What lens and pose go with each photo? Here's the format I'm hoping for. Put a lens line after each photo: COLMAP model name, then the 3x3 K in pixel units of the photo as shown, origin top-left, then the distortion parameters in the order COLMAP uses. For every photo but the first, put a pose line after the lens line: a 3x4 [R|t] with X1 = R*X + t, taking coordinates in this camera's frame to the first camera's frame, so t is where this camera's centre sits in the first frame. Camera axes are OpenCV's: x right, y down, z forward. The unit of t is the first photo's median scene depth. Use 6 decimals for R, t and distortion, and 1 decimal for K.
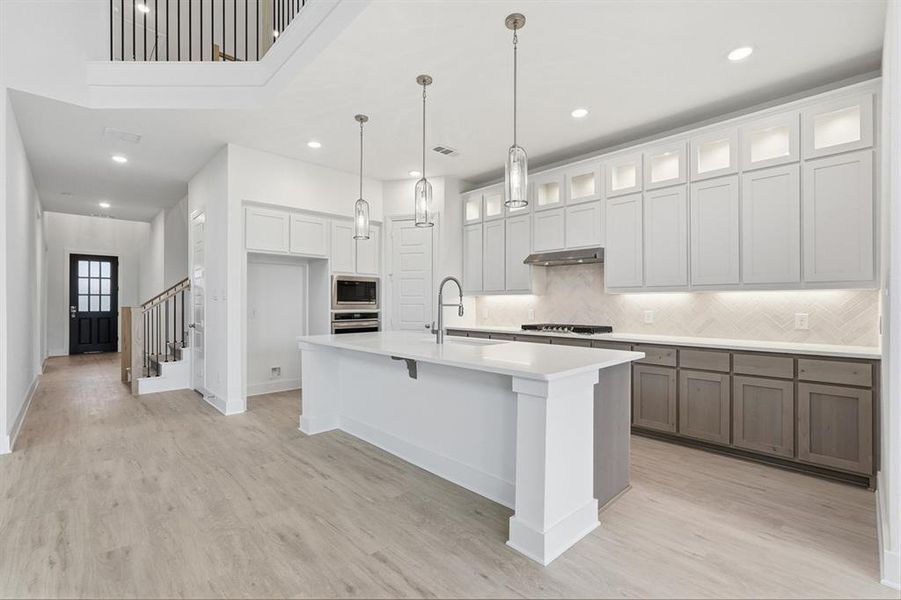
lens RADIAL K [[400.9, 0, 444.1], [0, 400.9, 305.9], [0, 0, 1]] dist [-0.012013, 0.004053]
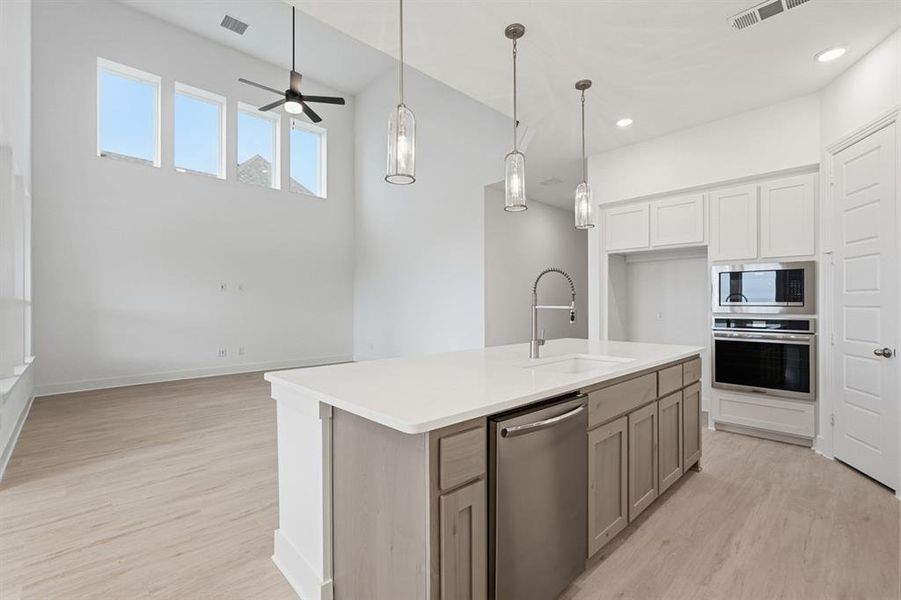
lens RADIAL K [[400.9, 0, 443.2], [0, 400.9, 301.4], [0, 0, 1]] dist [-0.012013, 0.004053]
pose [[-0.001792, -0.006238, -0.999979, 0.492916], [-0.000735, 0.999980, -0.006237, -0.007768], [0.999998, 0.000723, -0.001797, 0.552780]]
